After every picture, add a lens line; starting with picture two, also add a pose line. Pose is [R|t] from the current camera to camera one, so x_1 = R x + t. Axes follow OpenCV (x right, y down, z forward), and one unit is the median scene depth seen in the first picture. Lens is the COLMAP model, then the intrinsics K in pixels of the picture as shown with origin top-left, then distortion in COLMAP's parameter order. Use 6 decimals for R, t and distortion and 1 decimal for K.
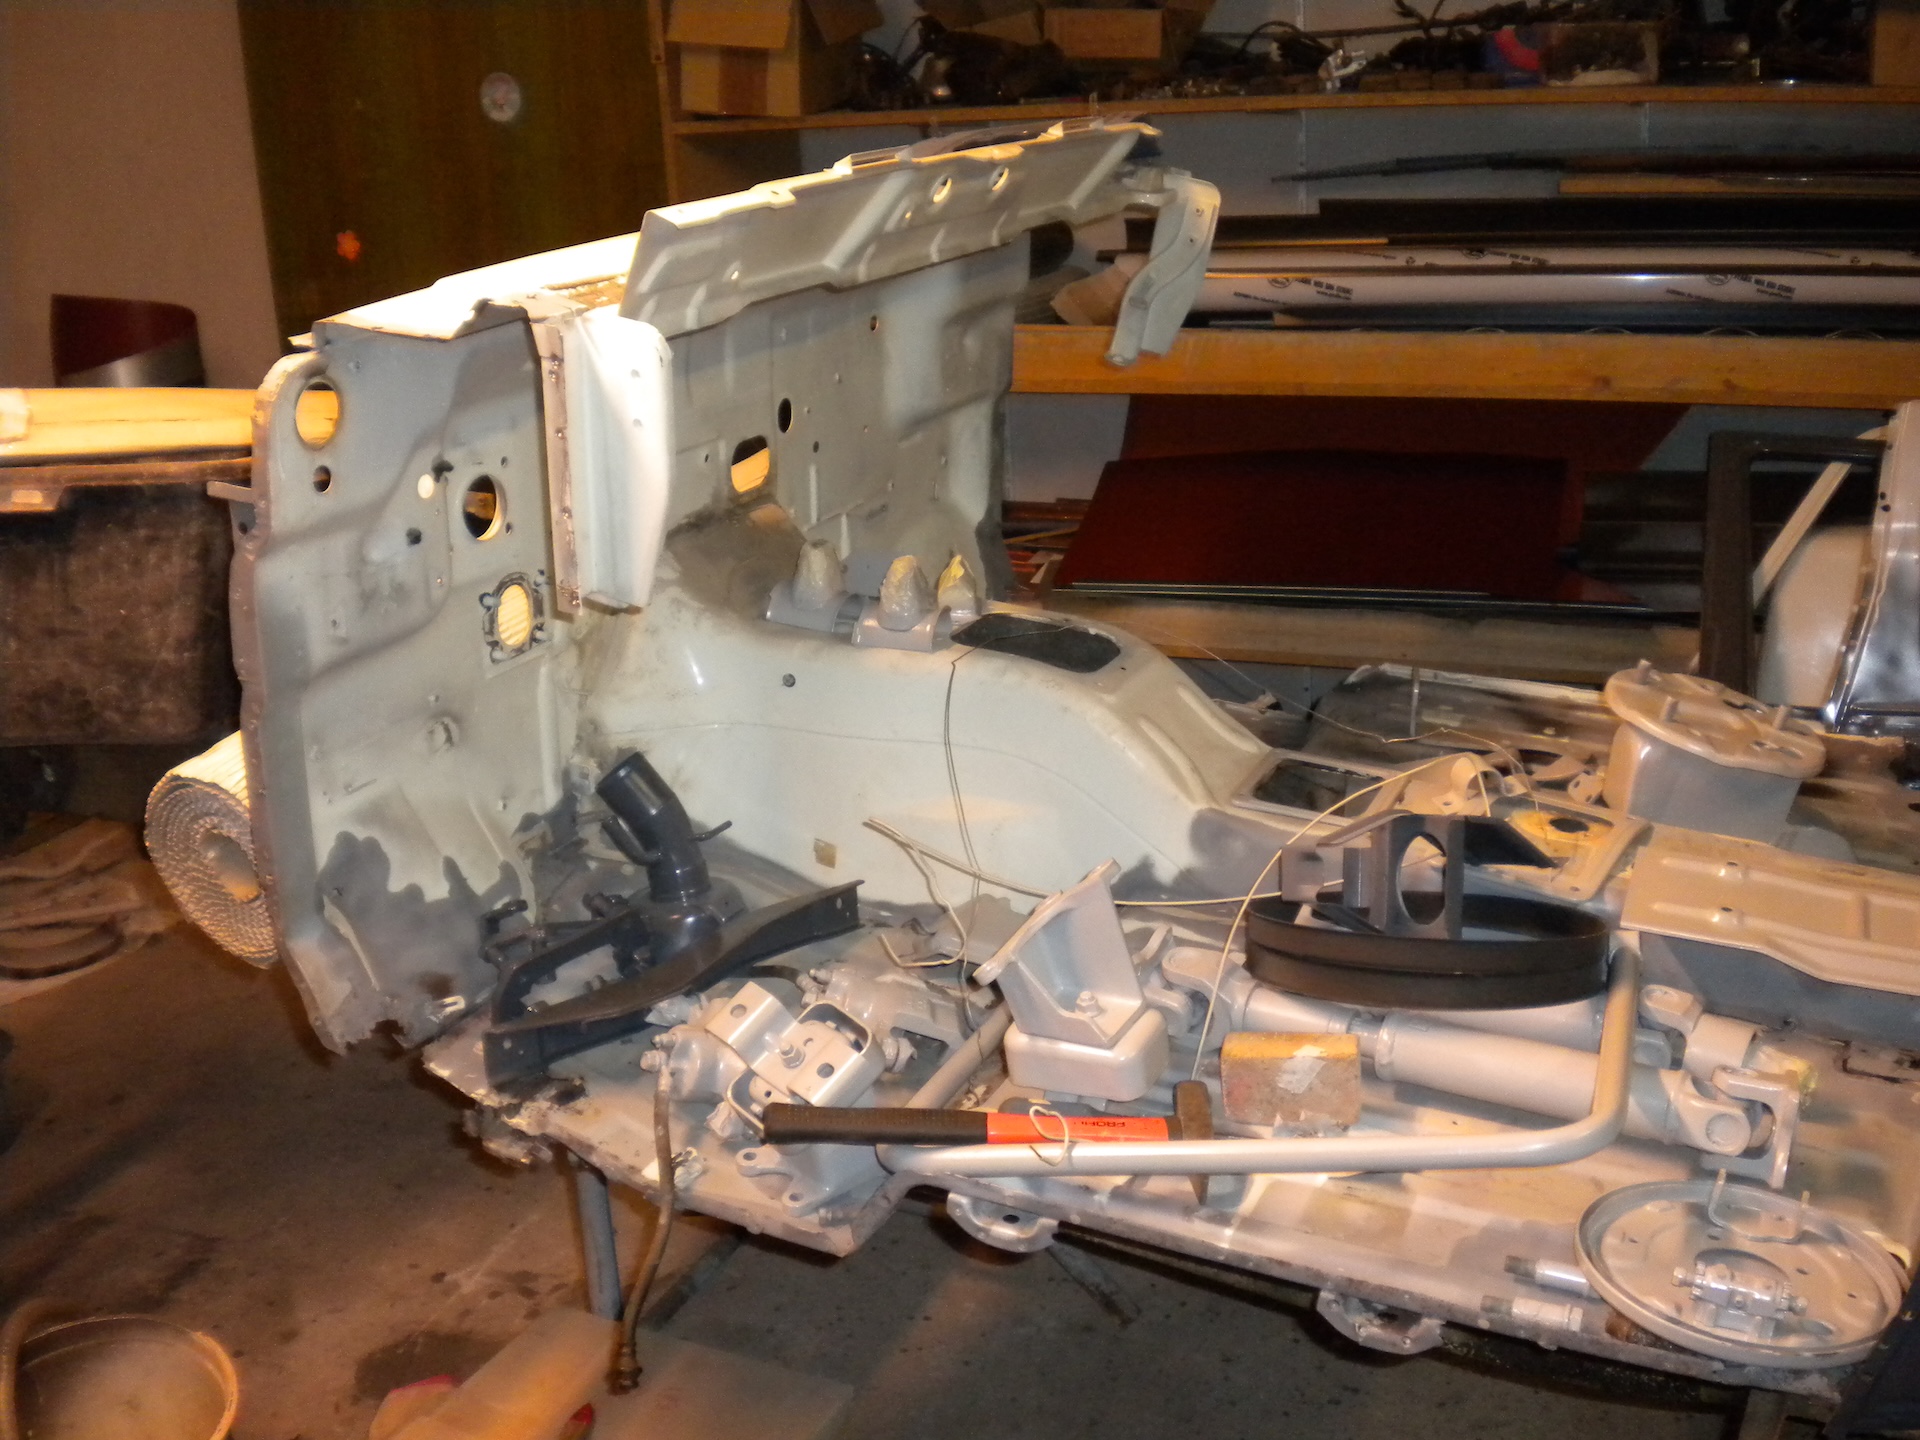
lens RADIAL K [[2043.3, 0, 960.0], [0, 2043.3, 720.0], [0, 0, 1]] dist [-0.102054, -0.017124]
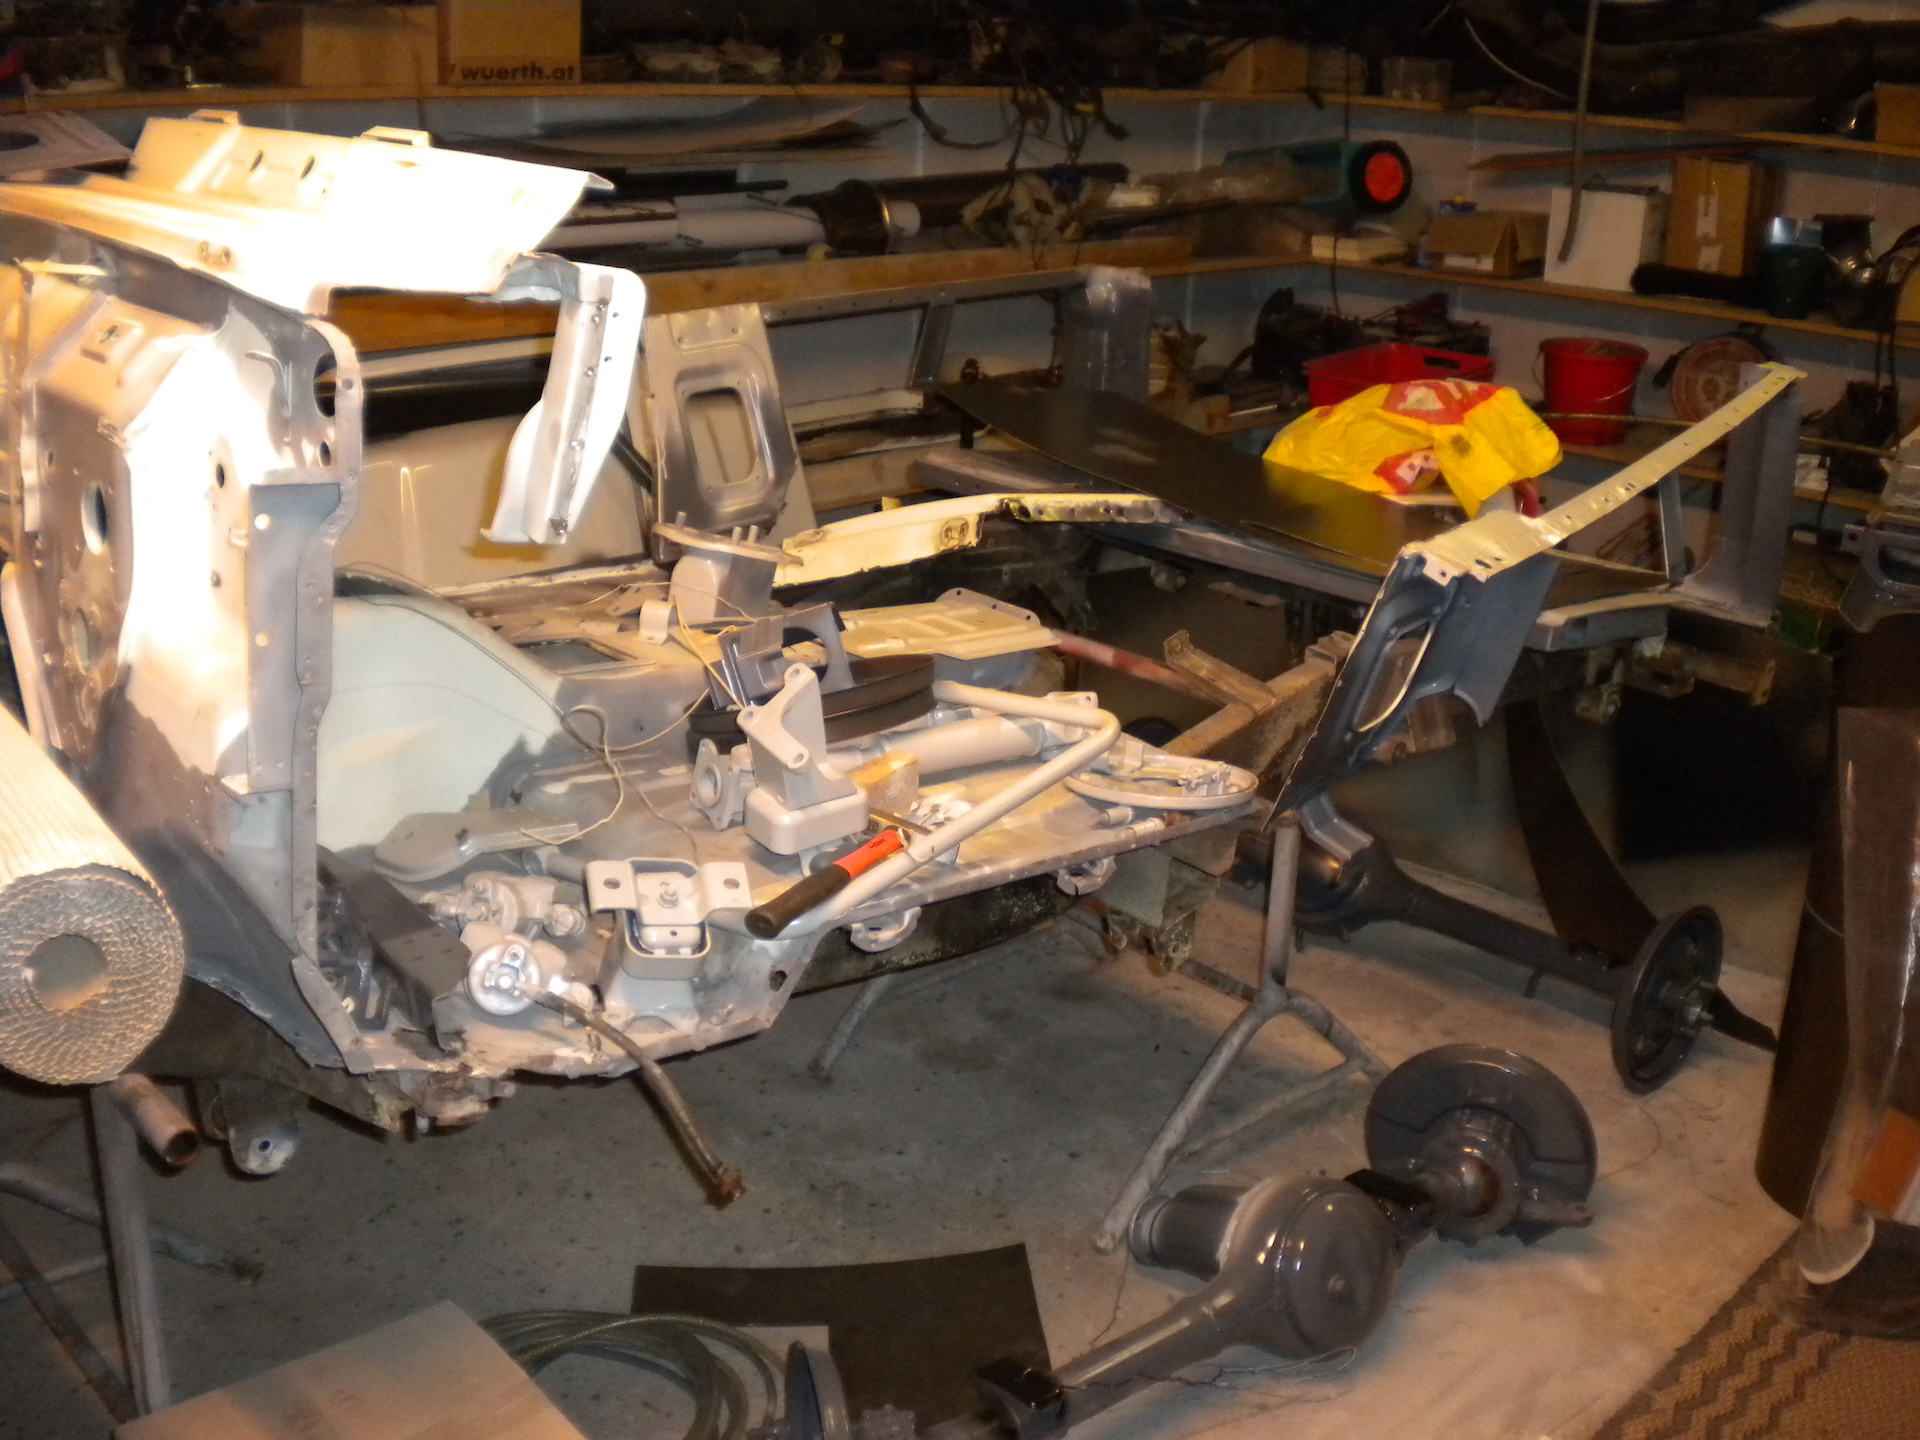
lens RADIAL K [[2043.3, 0, 960.0], [0, 2043.3, 720.0], [0, 0, 1]] dist [-0.102054, -0.017124]
pose [[0.404776, -0.252713, 0.878802, -0.856914], [0.262991, 0.952621, 0.152806, -0.055727], [-0.875781, 0.169265, 0.452059, 0.263395]]
